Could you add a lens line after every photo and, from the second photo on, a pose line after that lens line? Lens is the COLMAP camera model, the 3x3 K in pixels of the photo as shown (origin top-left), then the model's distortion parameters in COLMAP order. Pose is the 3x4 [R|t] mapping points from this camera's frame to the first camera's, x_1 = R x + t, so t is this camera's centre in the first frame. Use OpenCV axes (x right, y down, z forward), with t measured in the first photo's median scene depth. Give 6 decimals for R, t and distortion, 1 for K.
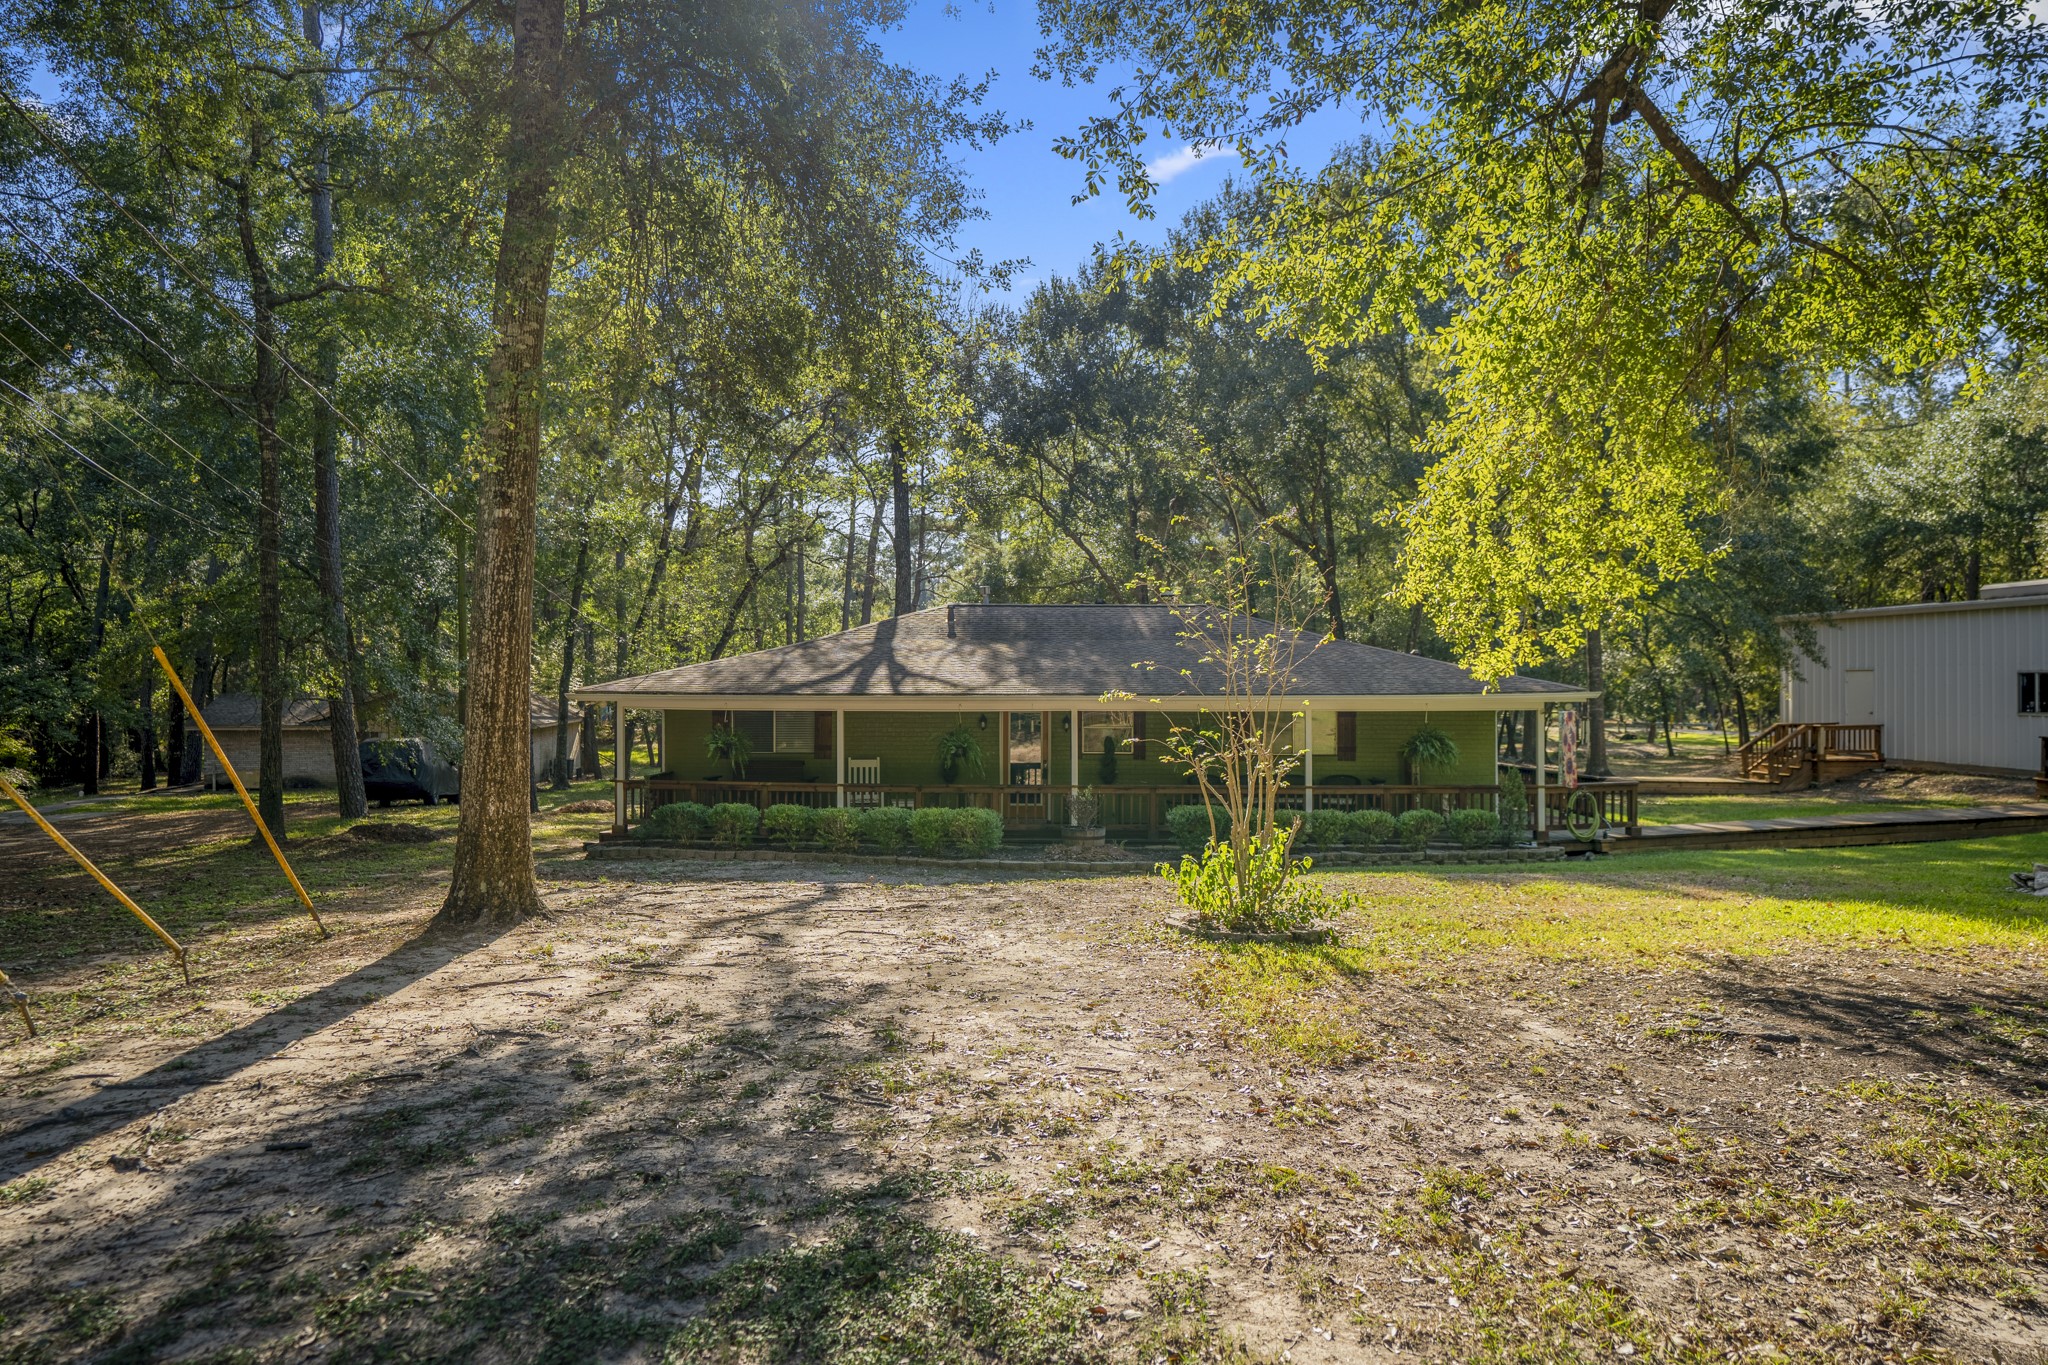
lens RADIAL K [[1241.4, 0, 1024.5], [0, 1241.4, 676.7], [0, 0, 1]] dist [-0.000517, -0.000684]
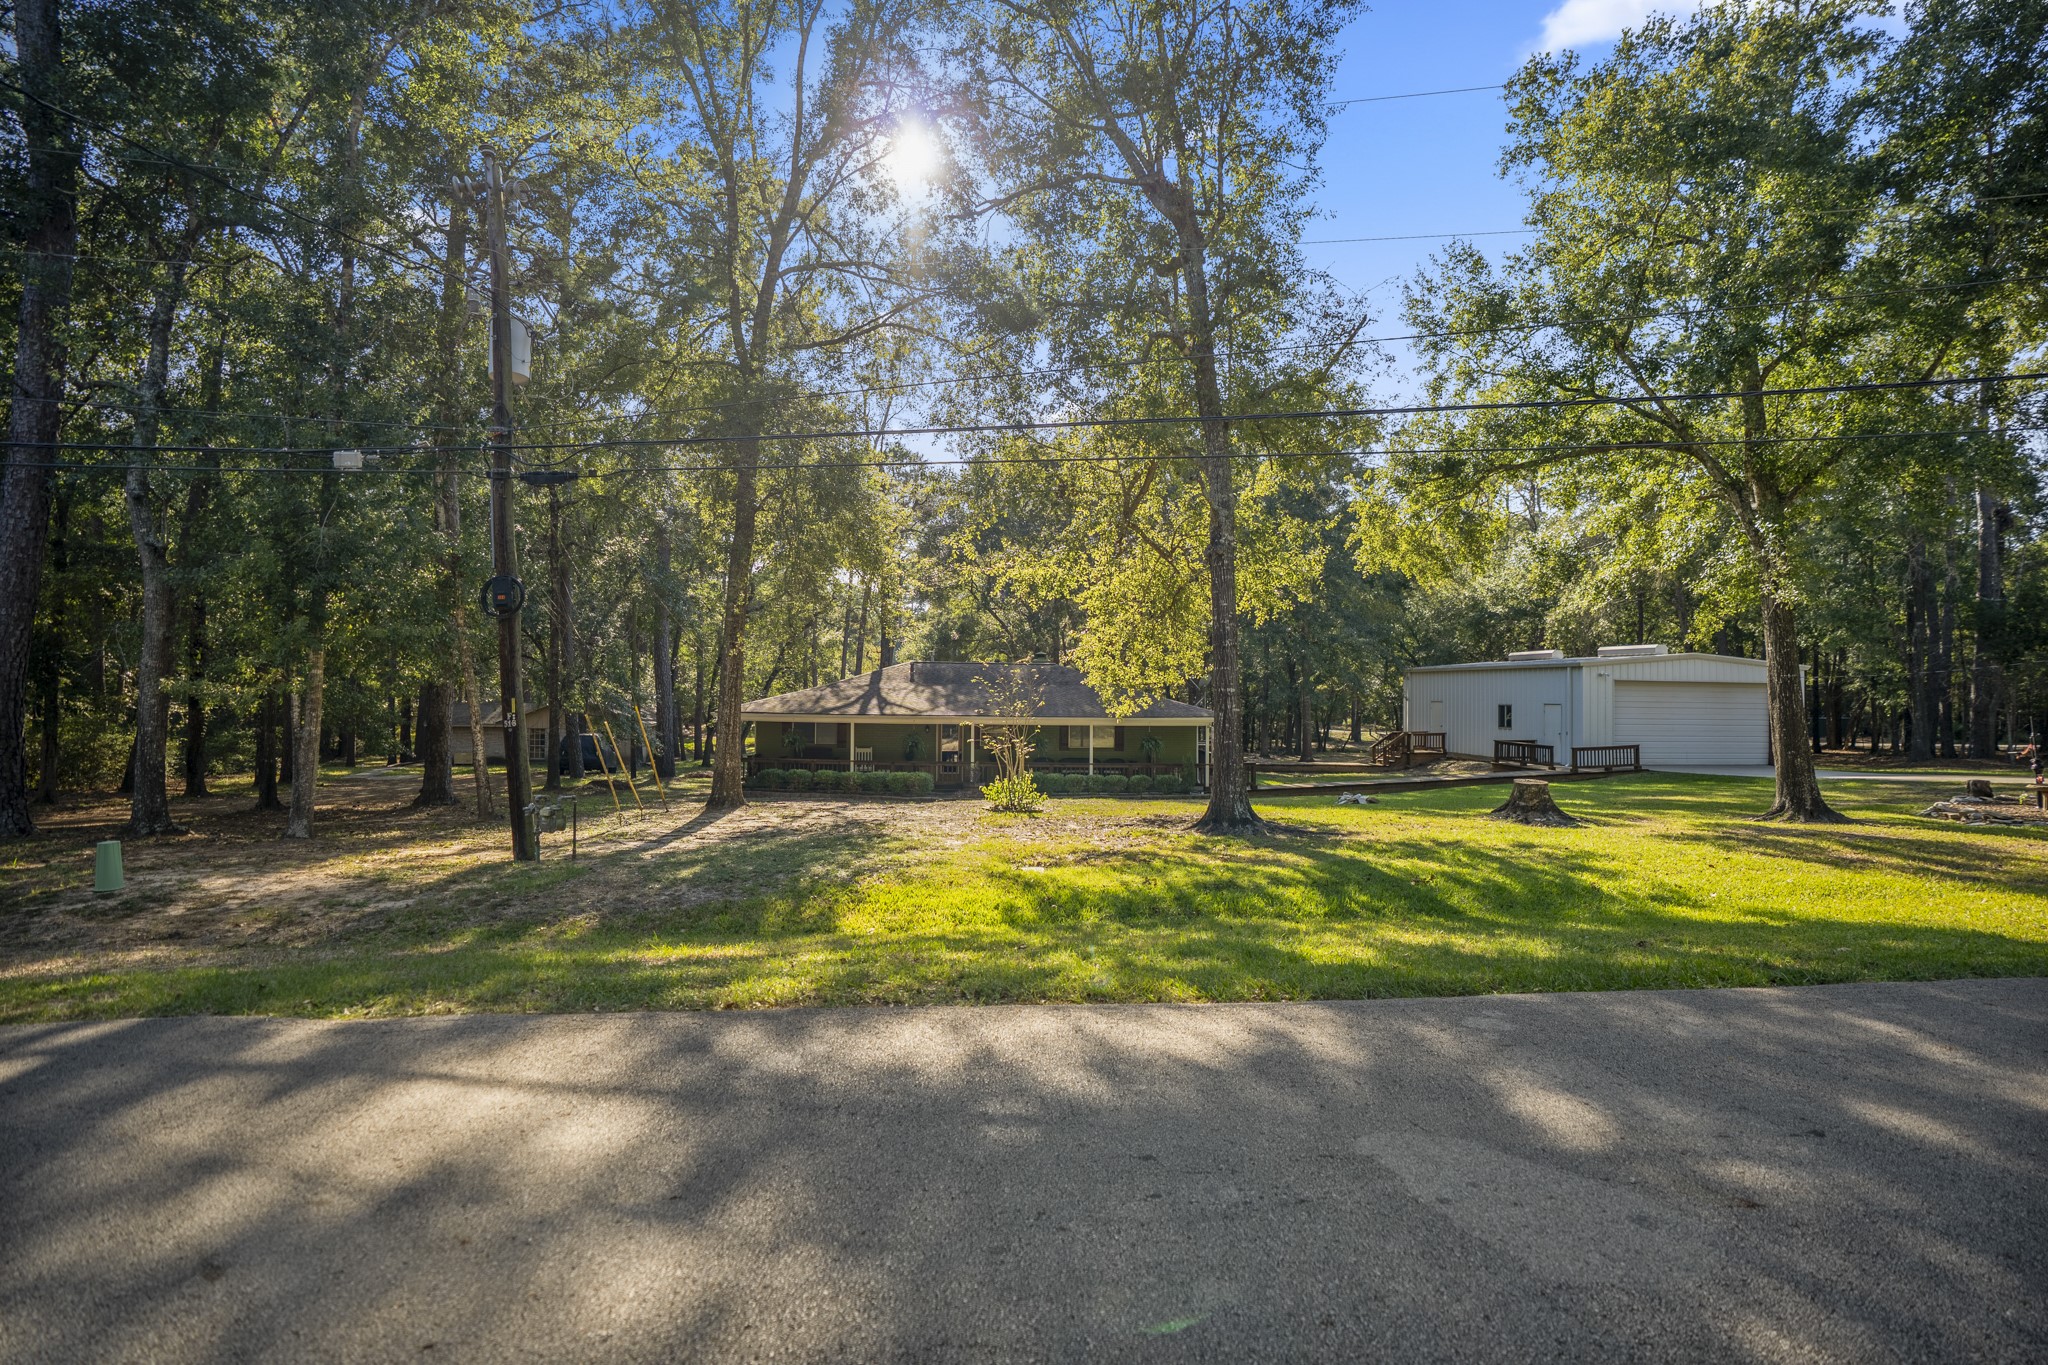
lens RADIAL K [[945.4, 0, 1014.5], [0, 945.4, 658.2], [0, 0, 1]] dist [-0.006525, -0.000297]
pose [[0.999151, 0.011496, 0.039565, 0.041780], [-0.010239, 0.999441, -0.031823, -0.026652], [-0.039908, 0.031391, 0.998710, -0.455687]]
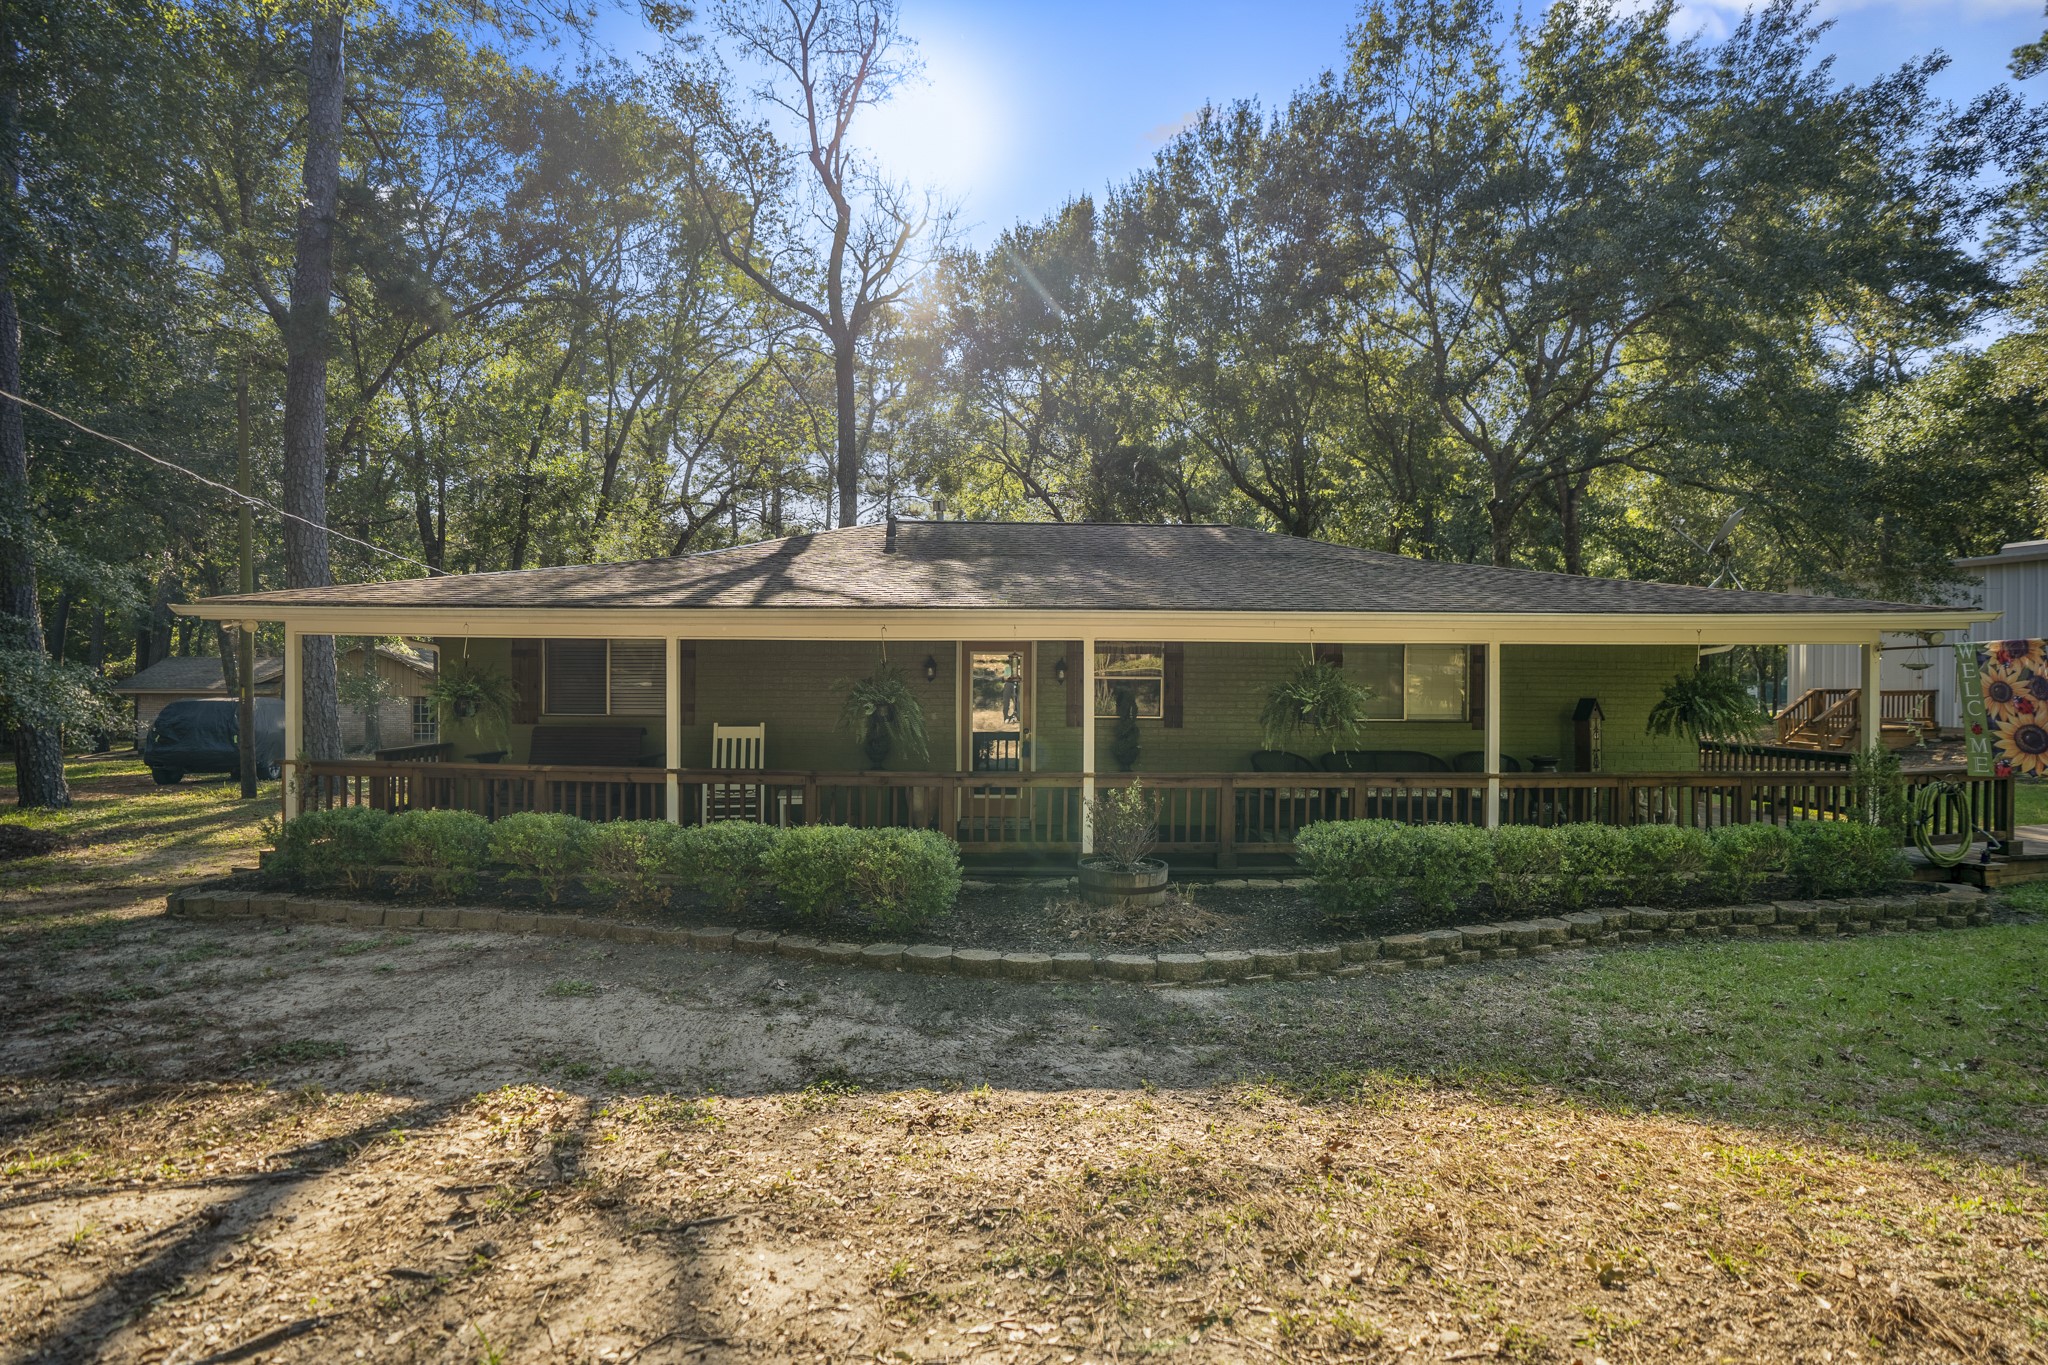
lens RADIAL K [[945.4, 0, 1014.5], [0, 945.4, 658.2], [0, 0, 1]] dist [-0.006525, -0.000297]
pose [[0.999358, 0.003330, 0.035673, -0.007234], [-0.003027, 0.999959, -0.008536, 0.033240], [-0.035700, 0.008422, 0.999327, 0.479600]]
